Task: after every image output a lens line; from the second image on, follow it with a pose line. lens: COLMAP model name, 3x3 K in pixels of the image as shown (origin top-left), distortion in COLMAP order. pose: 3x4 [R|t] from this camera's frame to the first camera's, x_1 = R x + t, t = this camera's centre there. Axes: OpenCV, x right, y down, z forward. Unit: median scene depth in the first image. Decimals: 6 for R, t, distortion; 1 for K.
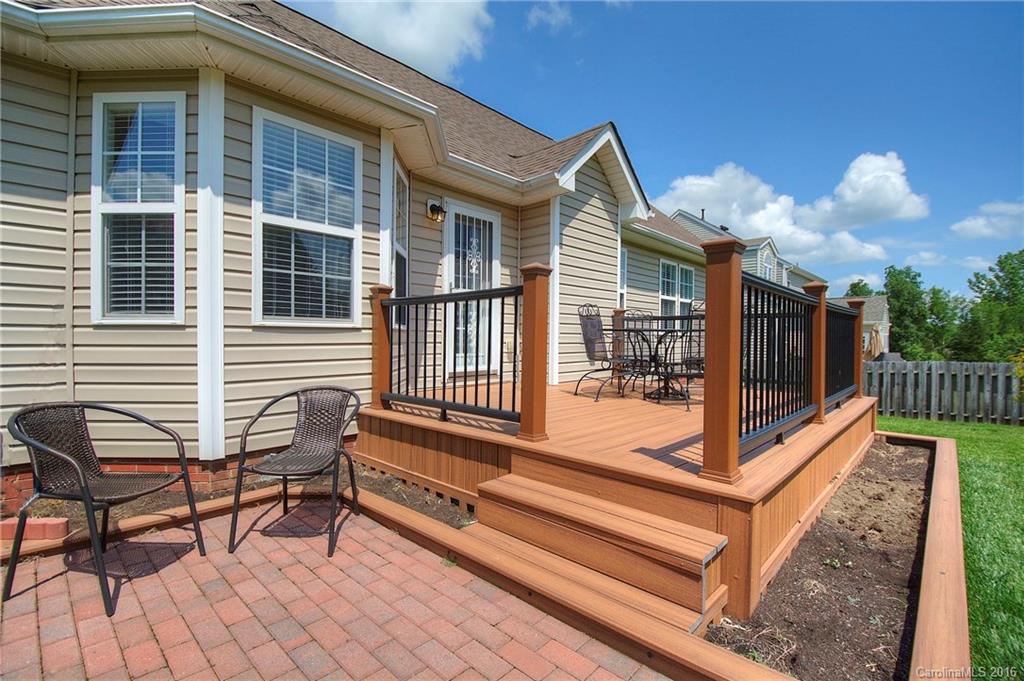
lens RADIAL K [[454.1, 0, 512.7], [0, 454.1, 342.8], [0, 0, 1]] dist [0.001497, -0.013661]
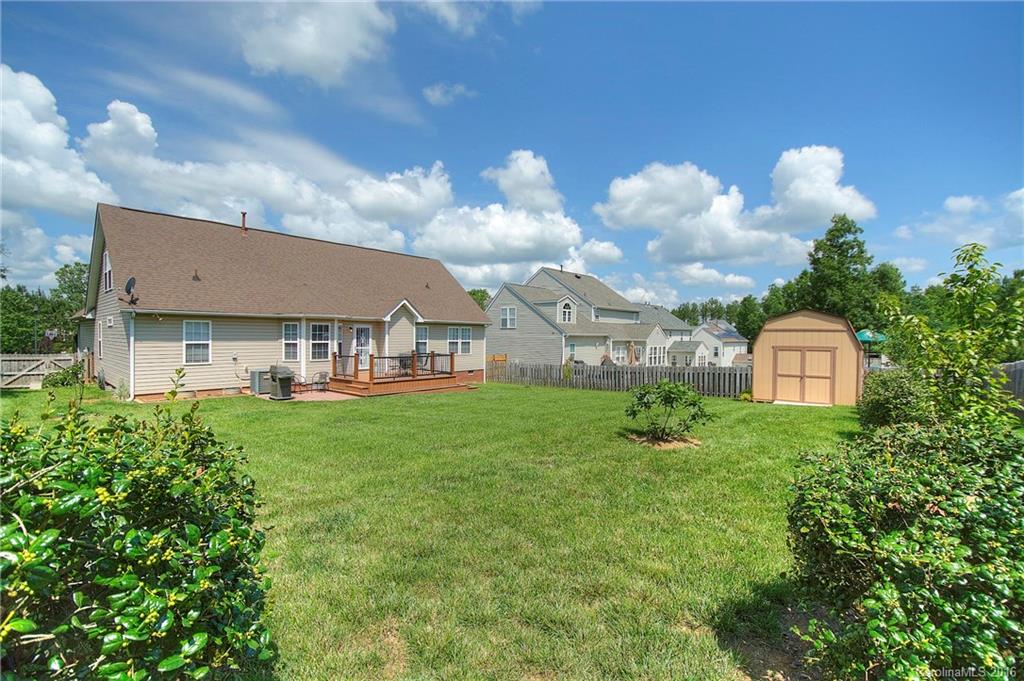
lens RADIAL K [[454.1, 0, 512.7], [0, 454.1, 342.8], [0, 0, 1]] dist [0.001497, -0.013661]
pose [[0.999245, -0.000241, 0.038842, 1.317303], [0.000168, 0.999998, 0.001885, -0.216083], [-0.038843, -0.001877, 0.999244, -3.635746]]
